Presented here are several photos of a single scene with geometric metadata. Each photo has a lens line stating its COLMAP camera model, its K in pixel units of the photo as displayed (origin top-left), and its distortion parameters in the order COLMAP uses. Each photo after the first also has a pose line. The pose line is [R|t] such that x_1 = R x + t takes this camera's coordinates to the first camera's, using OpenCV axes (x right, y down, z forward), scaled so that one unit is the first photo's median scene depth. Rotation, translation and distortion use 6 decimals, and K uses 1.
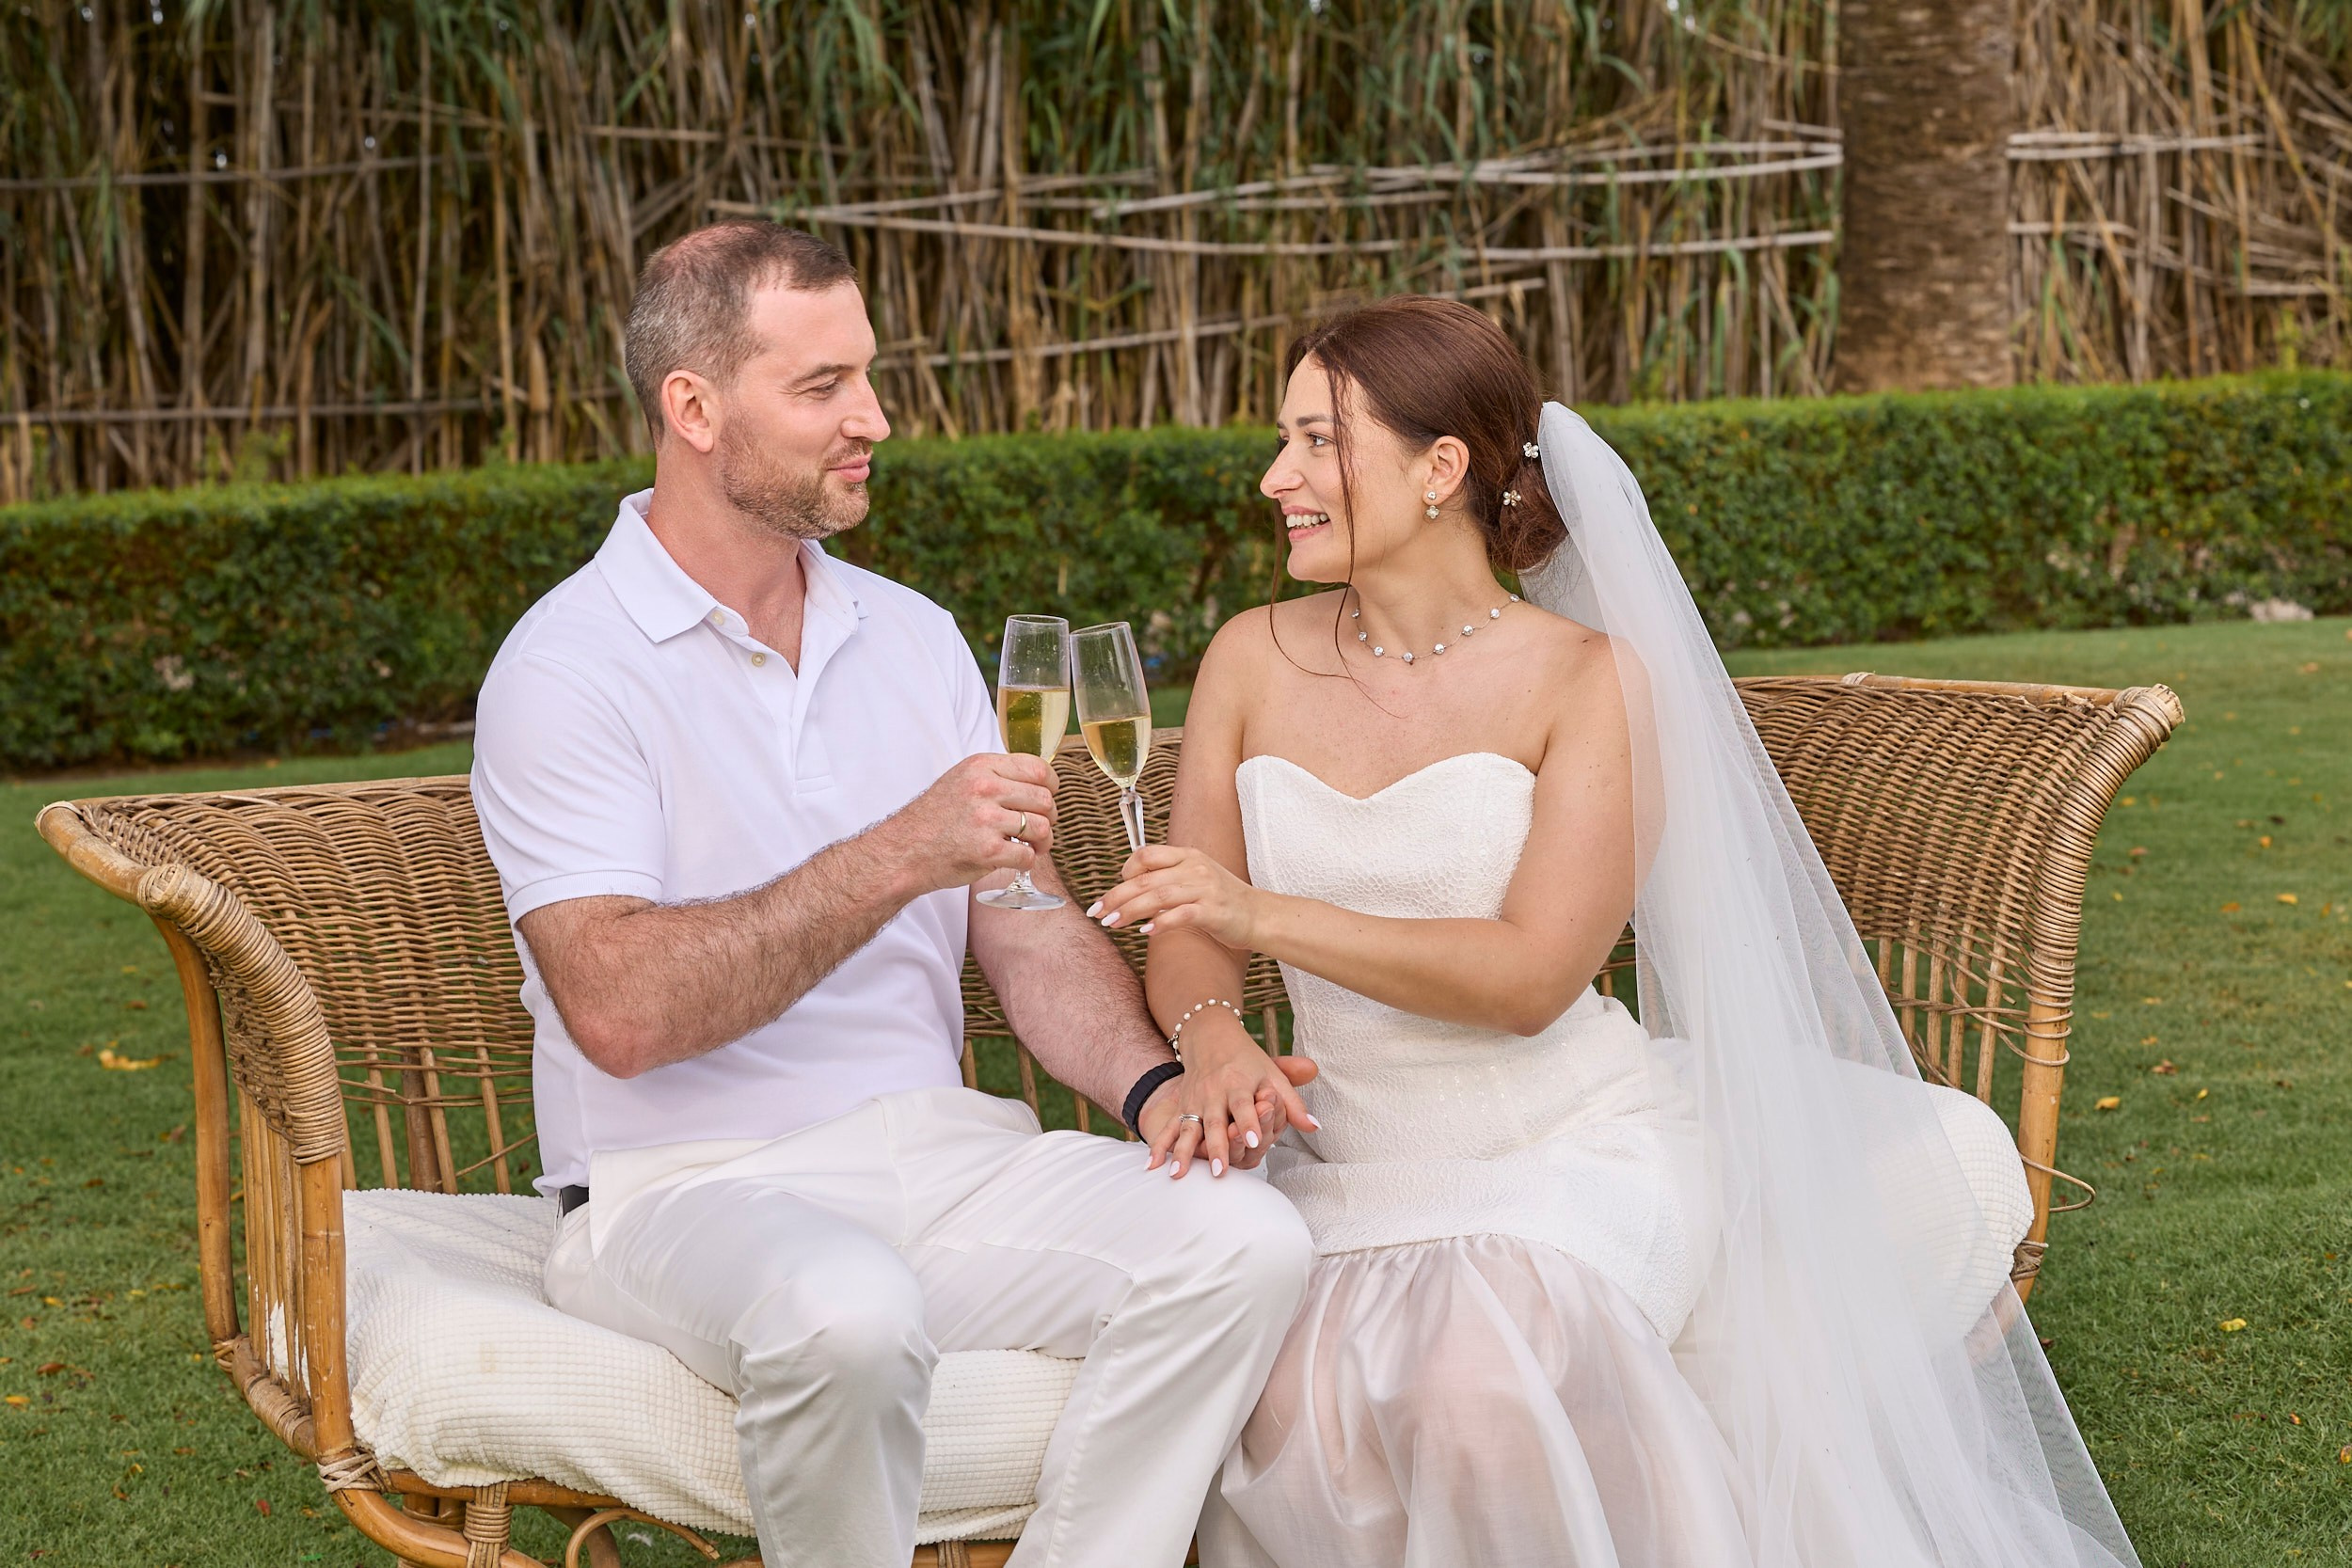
lens RADIAL K [[5730.4, 0, 1122.8], [0, 5730.4, 777.3], [0, 0, 1]] dist [-0.114650, 0.024504]
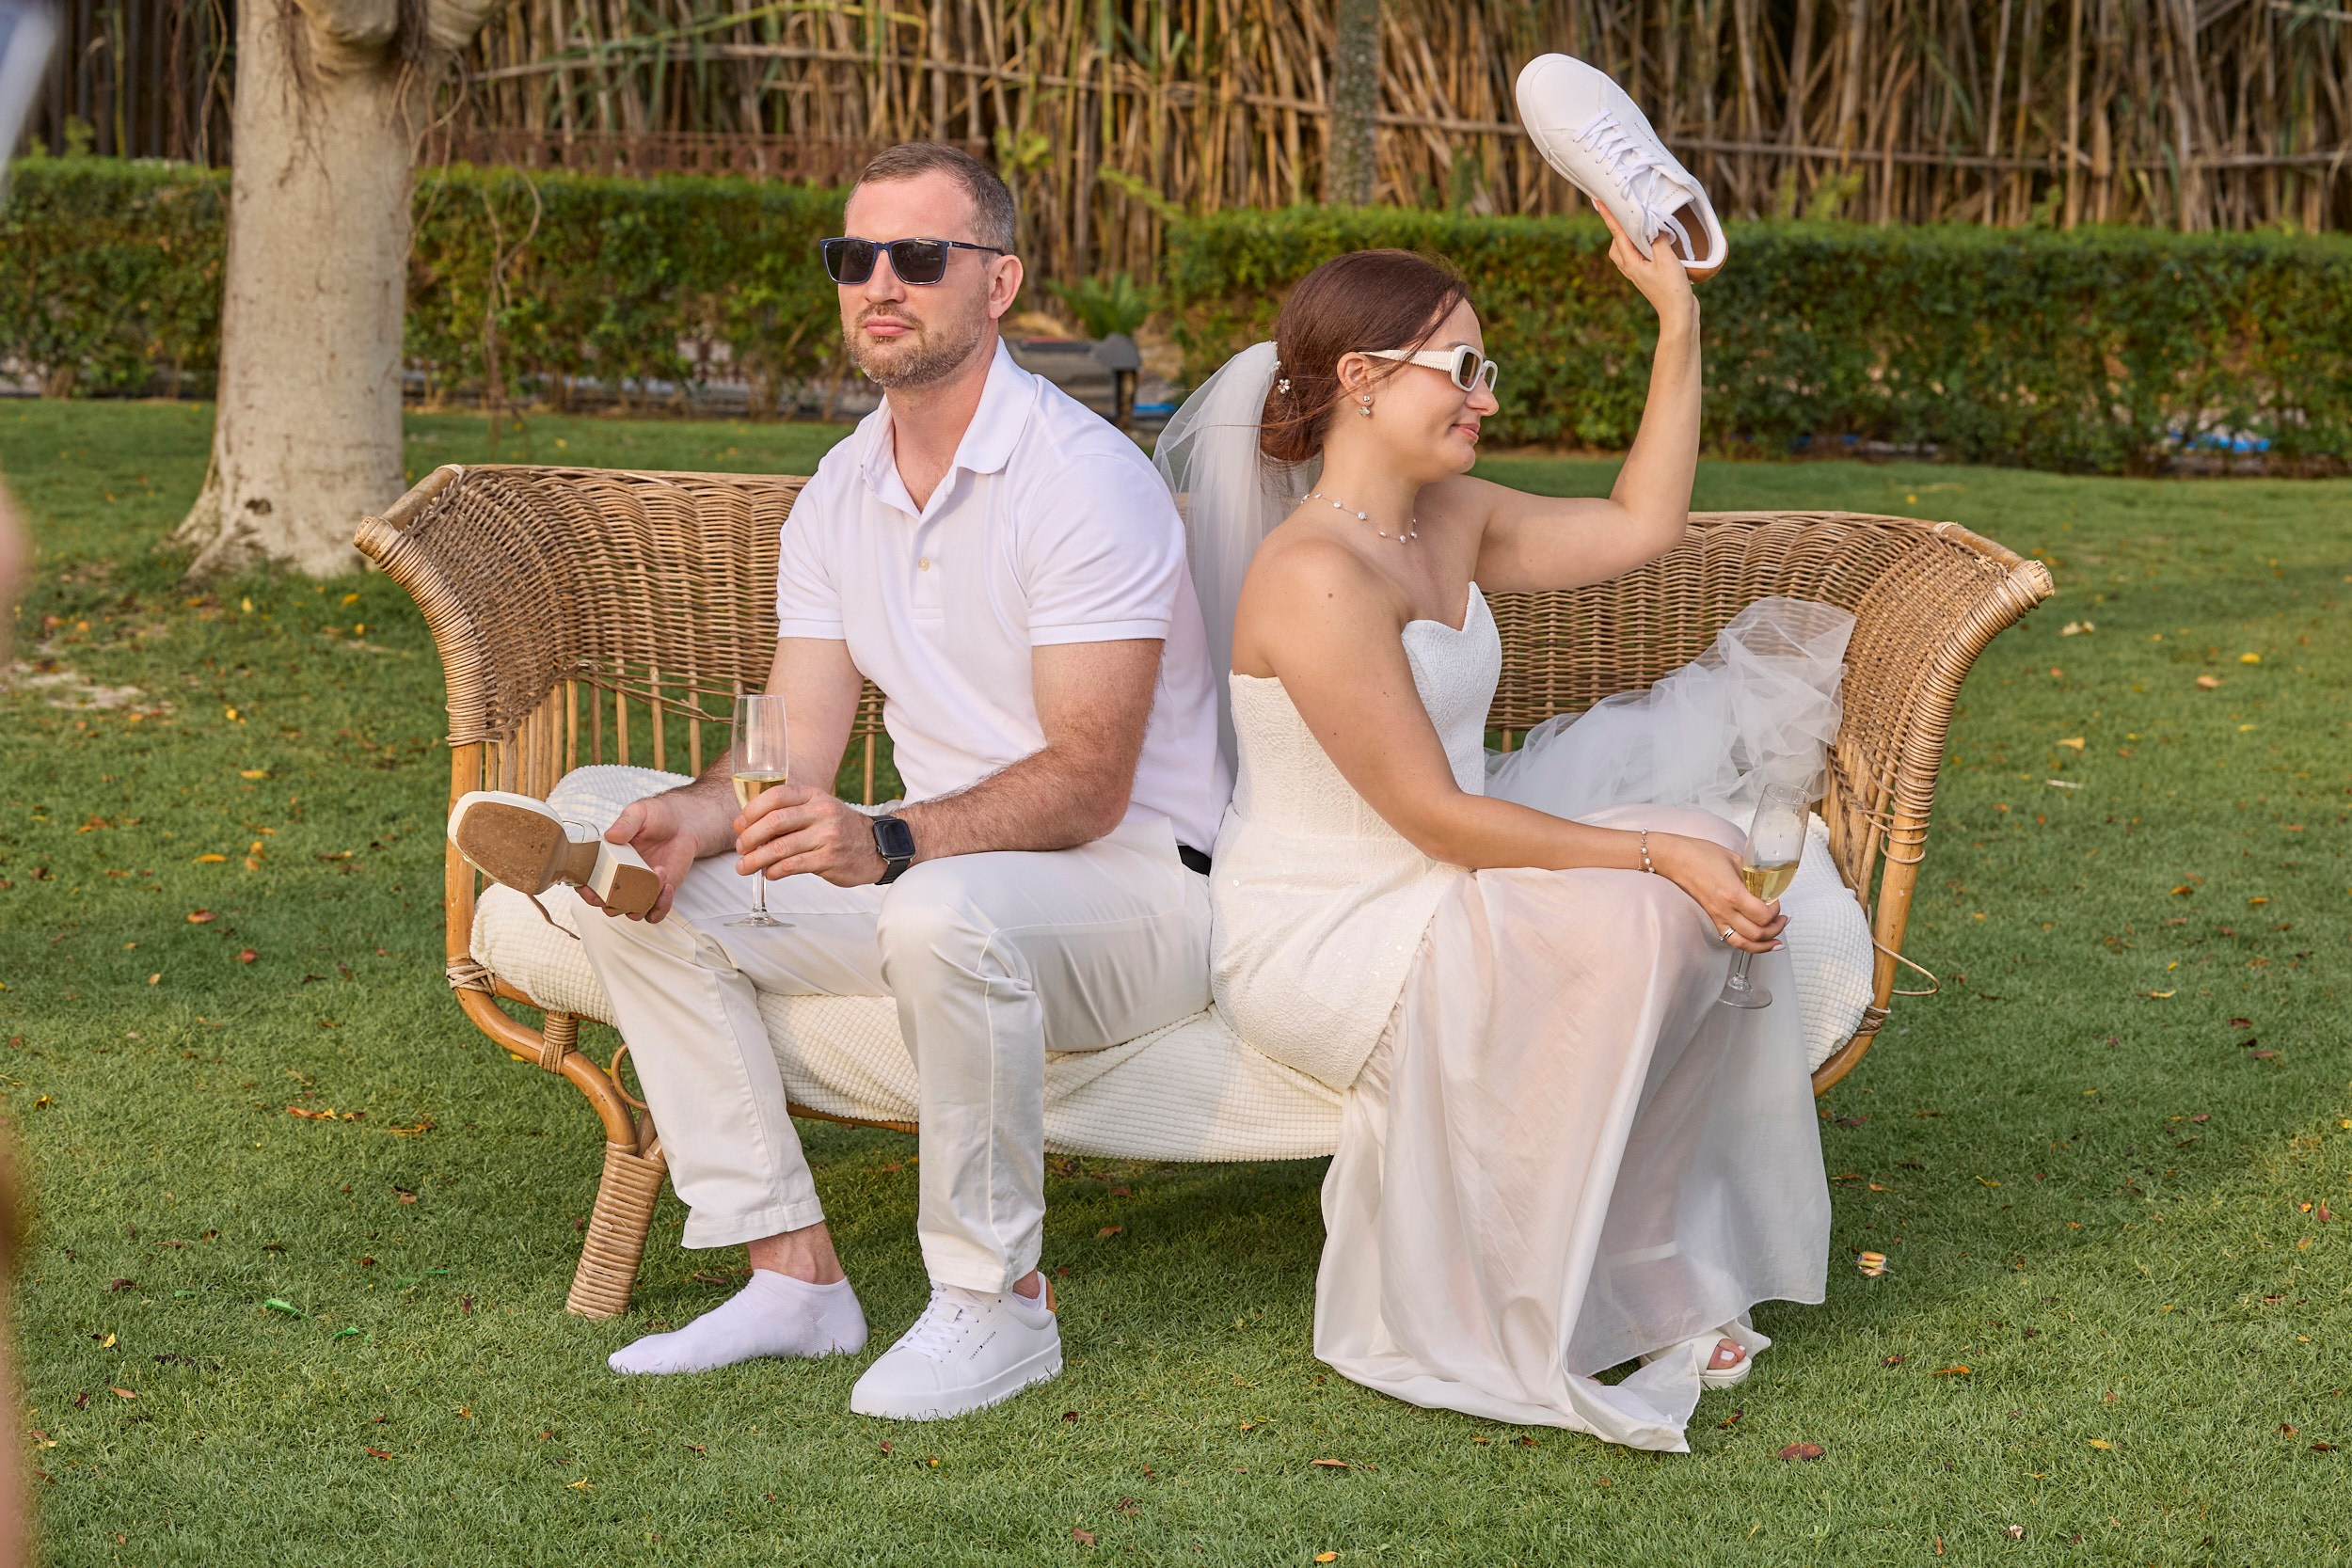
lens RADIAL K [[5236.6, 0, 1175.2], [0, 5236.6, 781.9], [0, 0, 1]] dist [-0.115205, 0.399532]
pose [[0.922062, 0.130733, -0.364295, 0.118693], [-0.107611, 0.990709, 0.083159, -0.011738], [0.371782, -0.037475, 0.927563, -0.019874]]
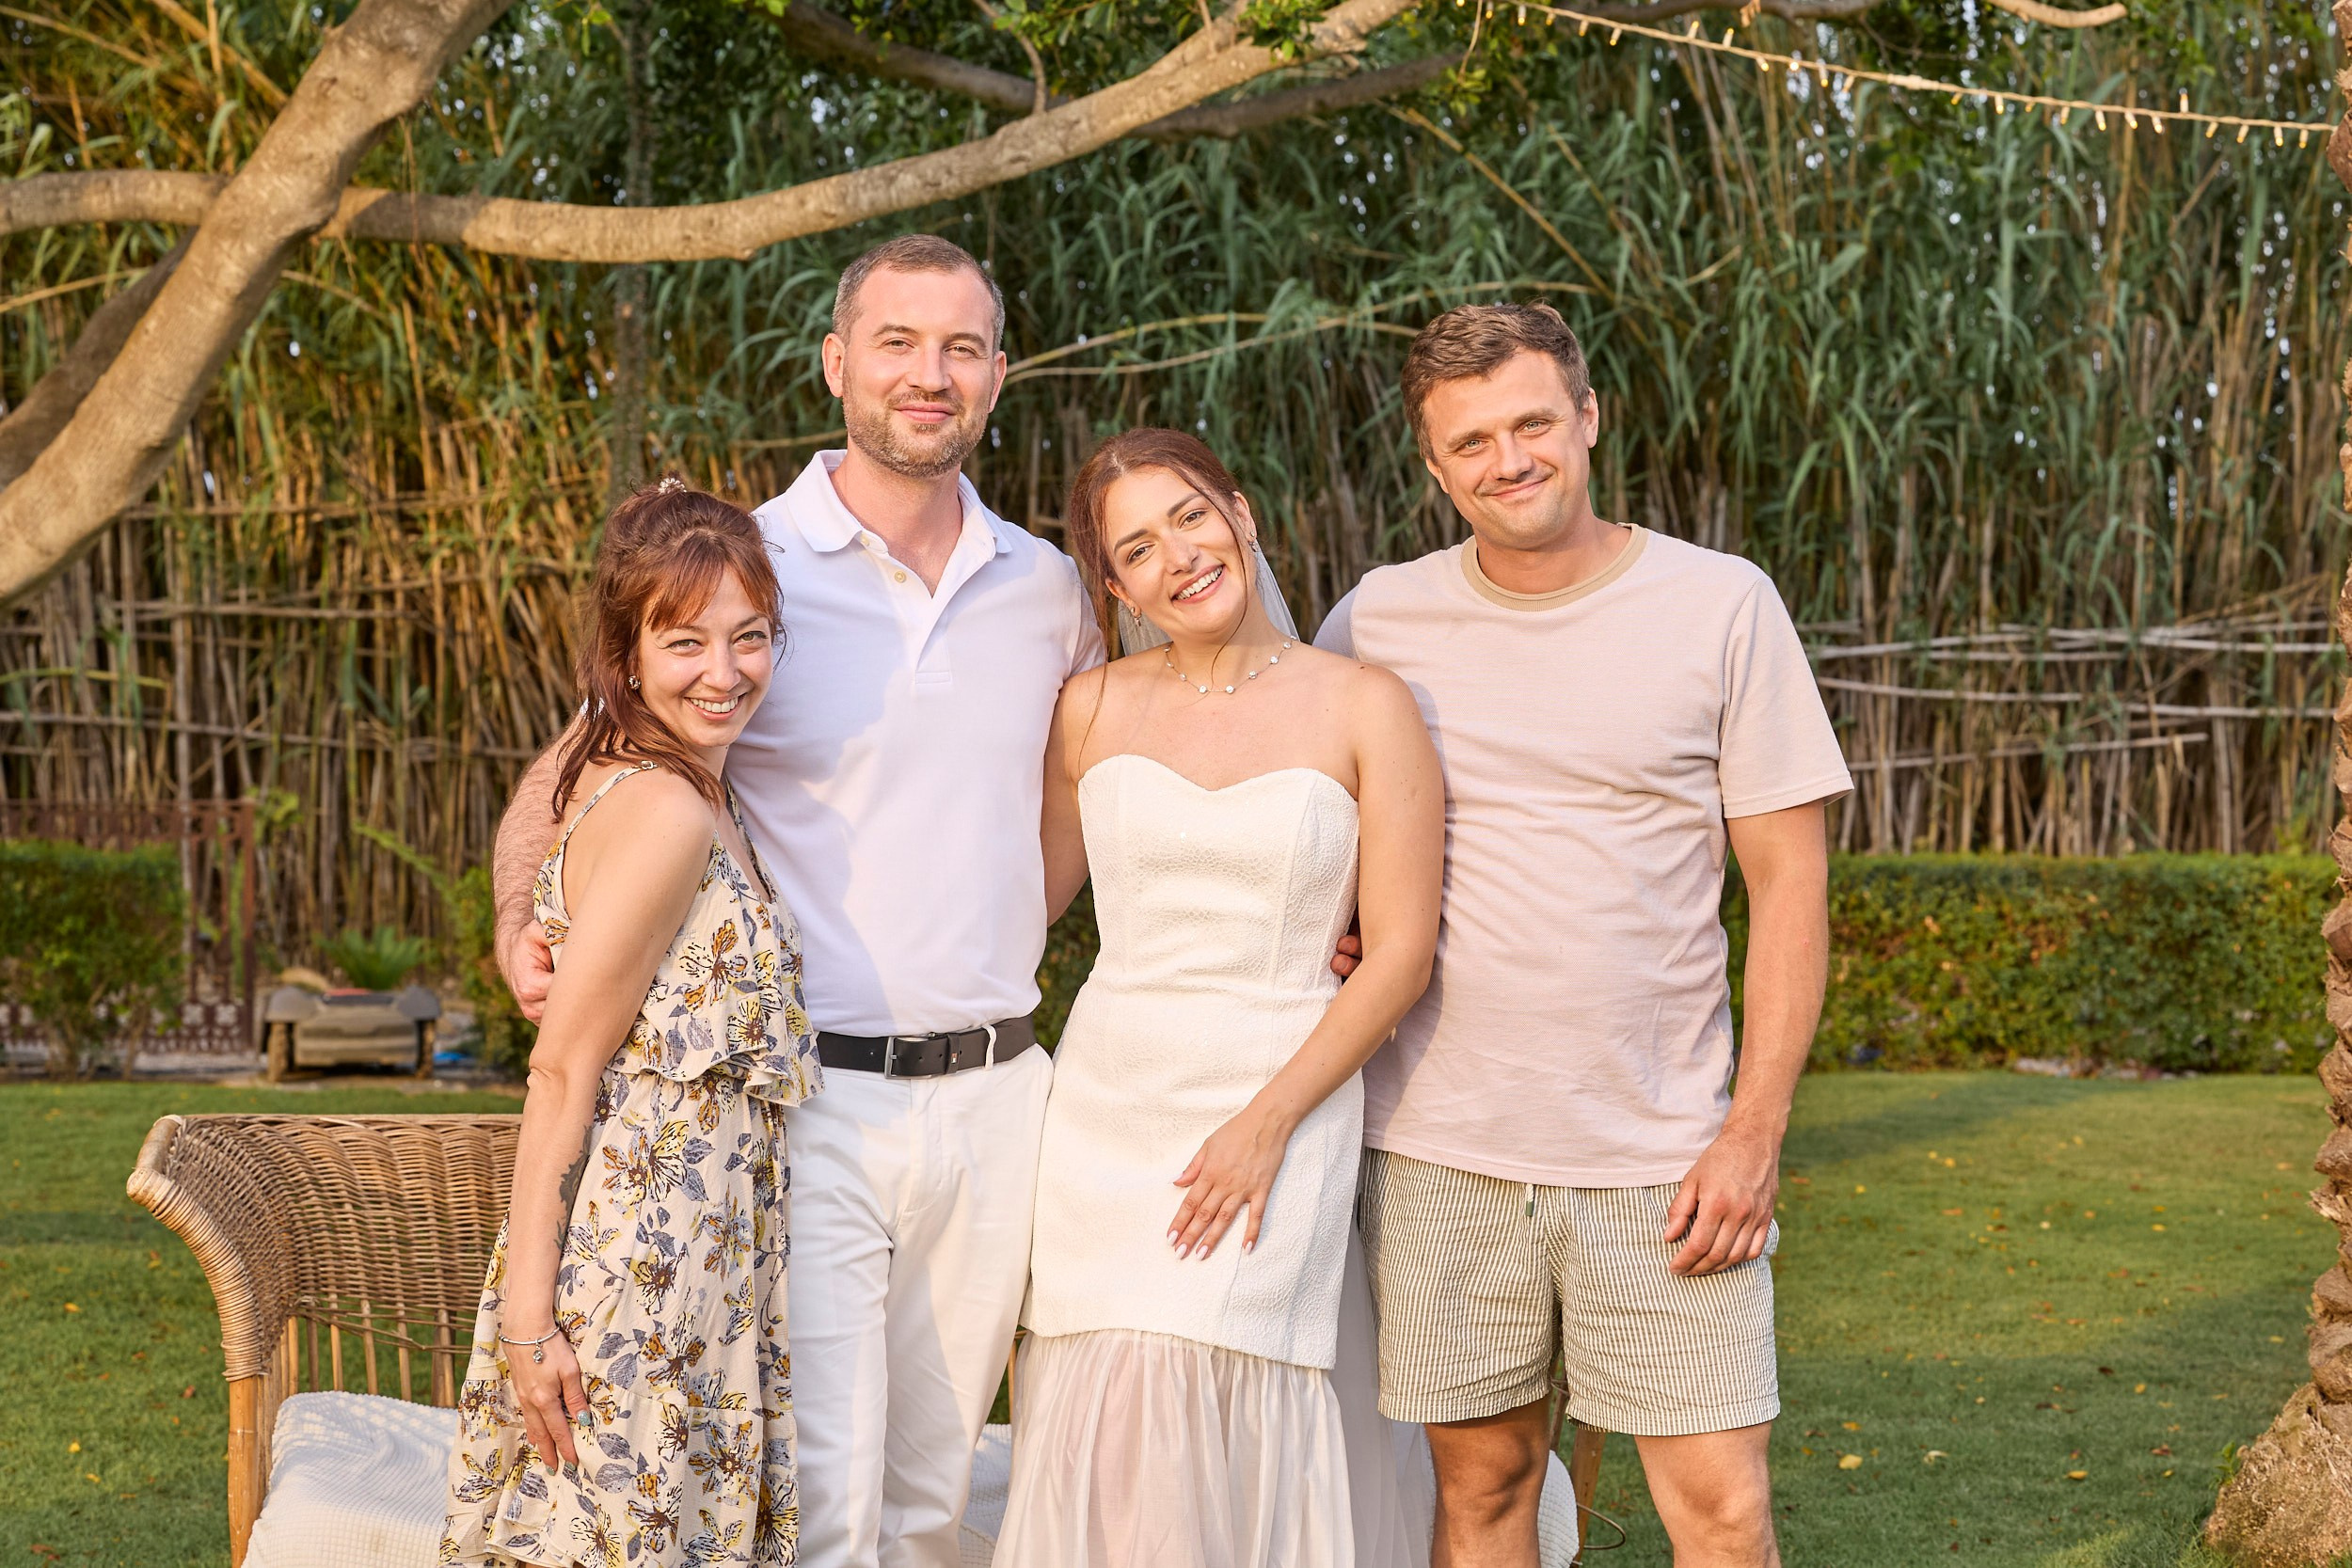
lens RADIAL K [[5265.3, 0, 1095.9], [0, 5265.3, 712.7], [0, 0, 1]] dist [-0.009978, -2.538675]
pose [[0.974837, 0.054254, -0.216218, 0.086340], [-0.070246, 0.995279, -0.066969, -0.006617], [0.211564, 0.080472, 0.974046, -0.058444]]
